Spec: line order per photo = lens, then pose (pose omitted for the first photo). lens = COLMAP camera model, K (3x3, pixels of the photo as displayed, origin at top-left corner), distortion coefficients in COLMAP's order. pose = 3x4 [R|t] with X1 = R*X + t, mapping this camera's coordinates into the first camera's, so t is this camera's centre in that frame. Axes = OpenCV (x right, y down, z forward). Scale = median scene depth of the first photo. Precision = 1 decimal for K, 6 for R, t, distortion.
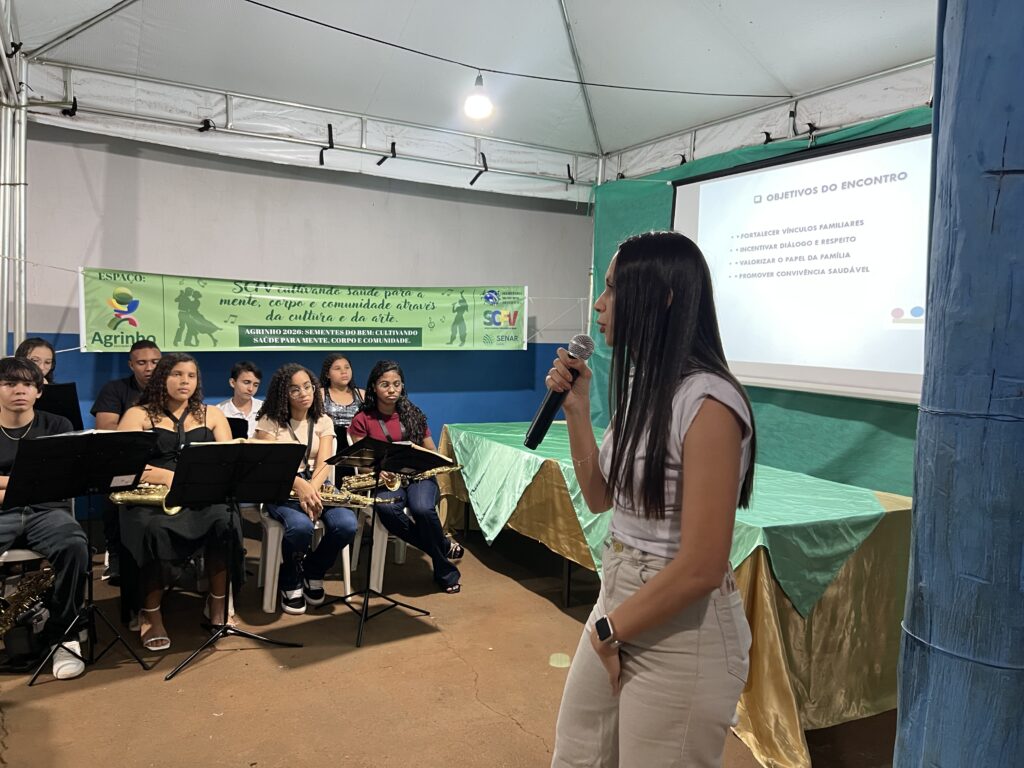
lens RADIAL K [[776.1, 0, 523.8], [0, 776.1, 389.1], [0, 0, 1]] dist [0.045223, -0.061633]
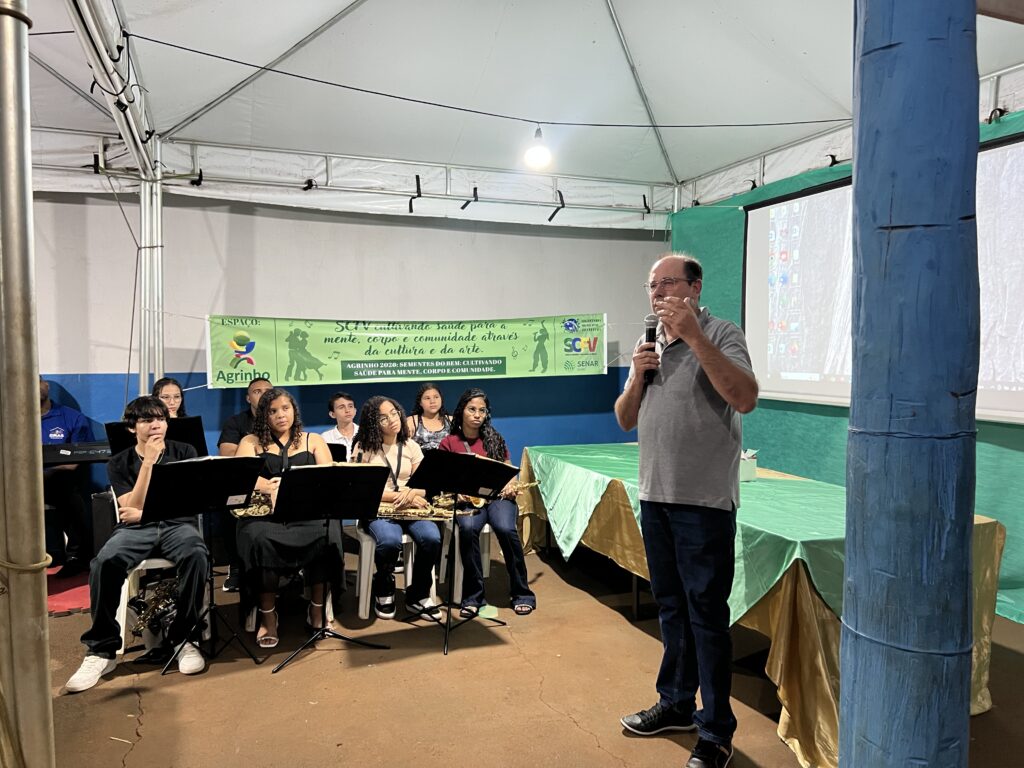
lens RADIAL K [[776.1, 0, 515.7], [0, 776.1, 389.5], [0, 0, 1]] dist [0.045223, -0.061633]
pose [[0.987907, -0.025618, -0.152916, 0.049671], [0.021240, 0.999318, -0.030201, -0.001915], [0.153586, 0.026588, 0.987778, -0.055727]]
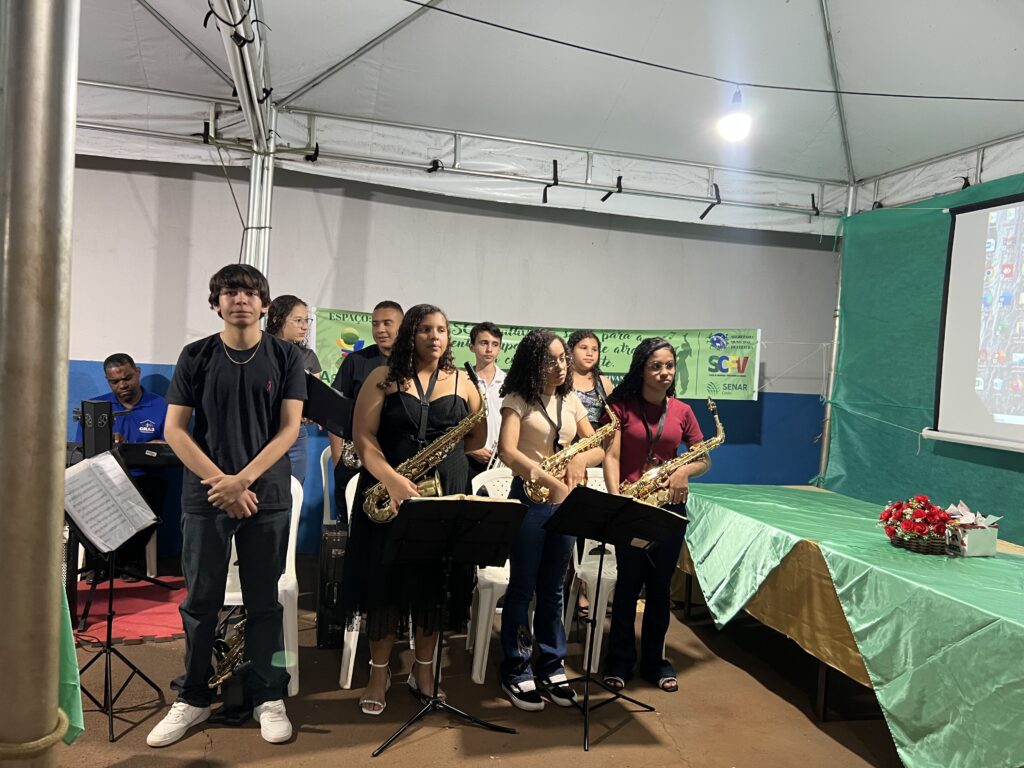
lens RADIAL K [[776.1, 0, 511.8], [0, 776.1, 389.1], [0, 0, 1]] dist [0.045223, -0.061633]
pose [[0.966330, 0.032425, -0.255253, -0.048603], [-0.045012, 0.998033, -0.043625, -0.015026], [0.253337, 0.053646, 0.965889, 0.081029]]
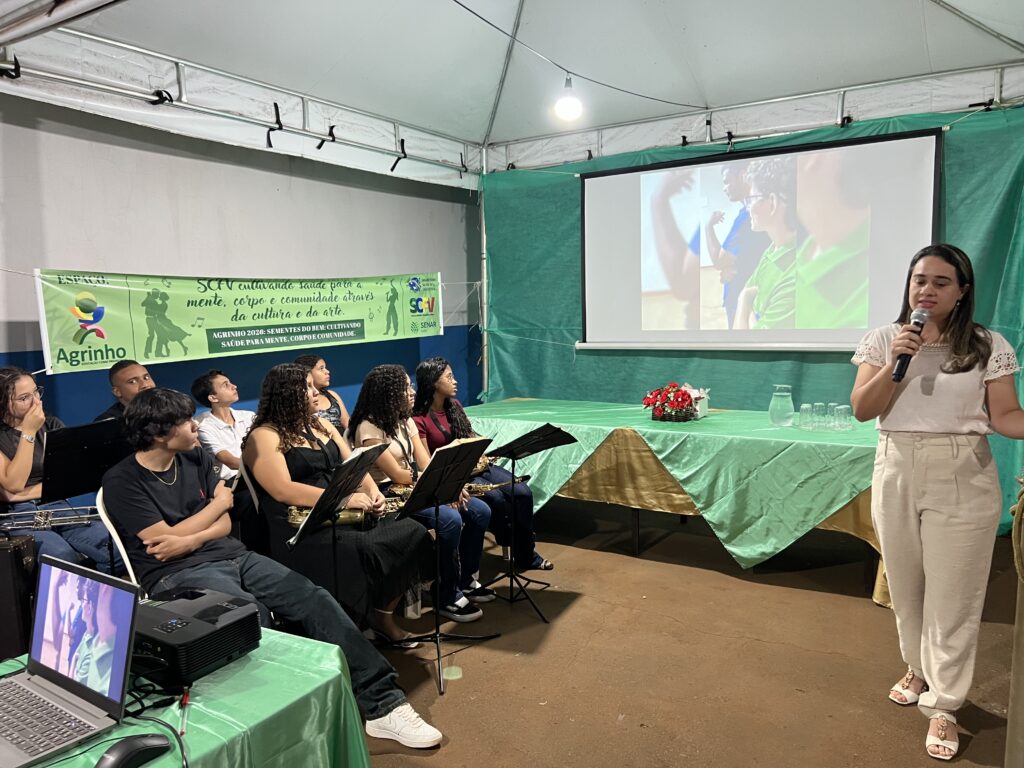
lens RADIAL K [[776.1, 0, 514.7], [0, 776.1, 388.4], [0, 0, 1]] dist [0.045223, -0.061633]
pose [[0.882365, -0.103585, 0.459024, -0.473267], [0.091020, 0.994619, 0.049485, -0.027293], [-0.461680, -0.001884, 0.887045, 0.060264]]
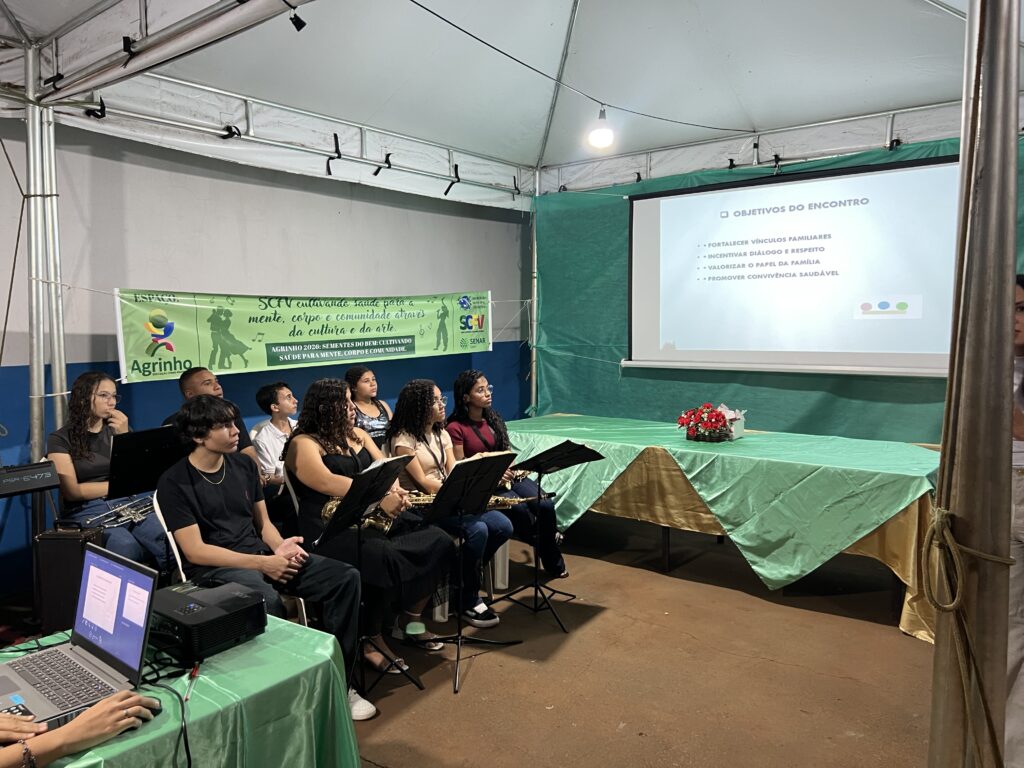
lens RADIAL K [[776.1, 0, 506.2], [0, 776.1, 388.3], [0, 0, 1]] dist [0.045223, -0.061633]
pose [[0.927738, -0.076055, 0.365402, -0.448491], [0.071944, 0.997098, 0.024876, -0.030154], [-0.366233, 0.003210, 0.930517, 0.009692]]
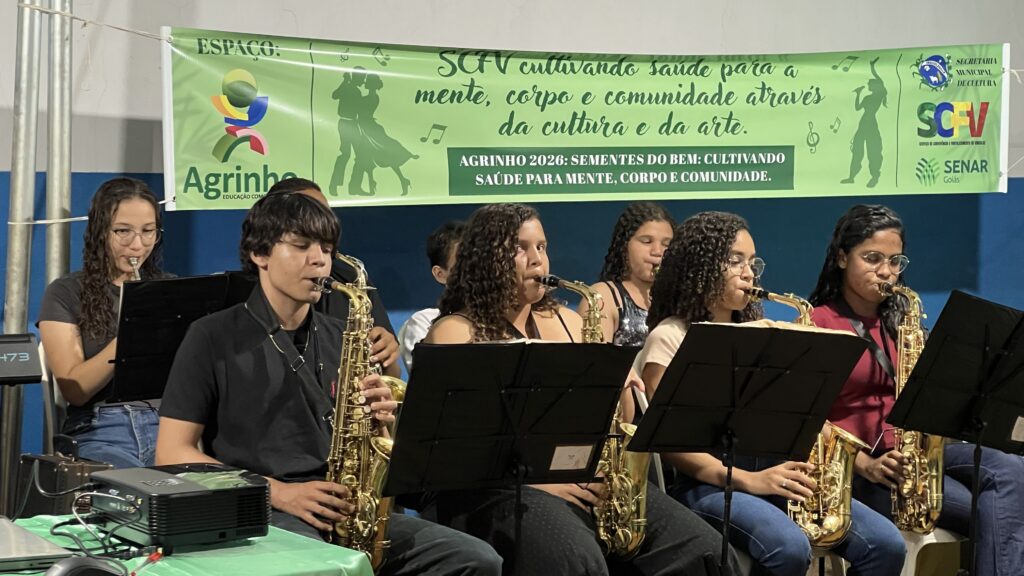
lens RADIAL K [[2334.8, 0, 495.5], [0, 2334.8, 275.9], [0, 0, 1]] dist [0.198185, 0.000000]
pose [[0.999713, -0.017249, 0.016602, -0.364753], [0.017620, 0.999593, -0.022432, 0.023704], [-0.016208, 0.022718, 0.999611, -0.357419]]
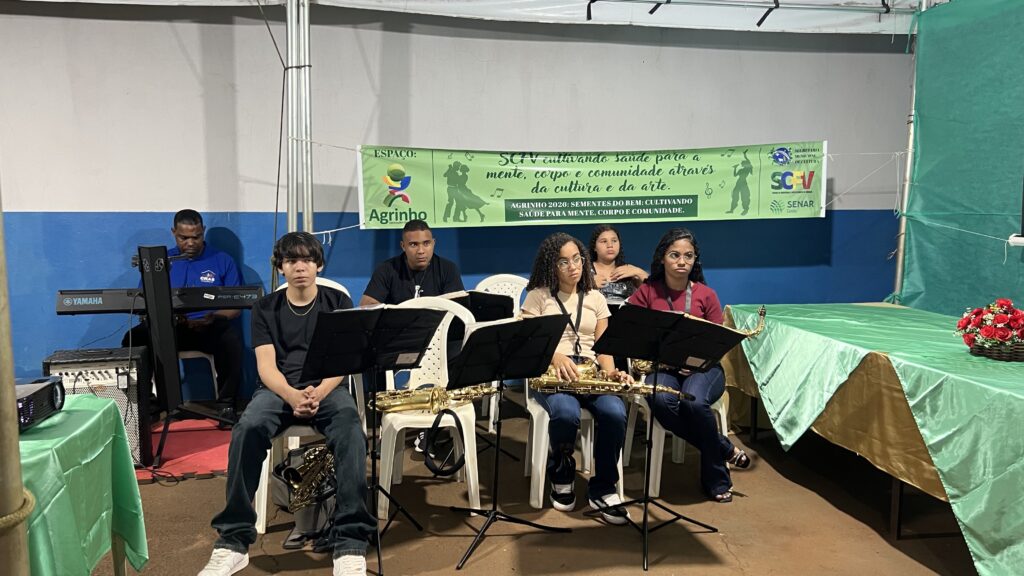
lens RADIAL K [[773.6, 0, 506.3], [0, 773.6, 291.3], [0, 0, 1]] dist [0.087440, -0.131676]
pose [[0.939300, 0.007196, -0.343021, -0.035223], [0.003256, 0.999548, 0.029885, 0.003577], [0.343081, -0.029188, 0.938852, 0.101836]]
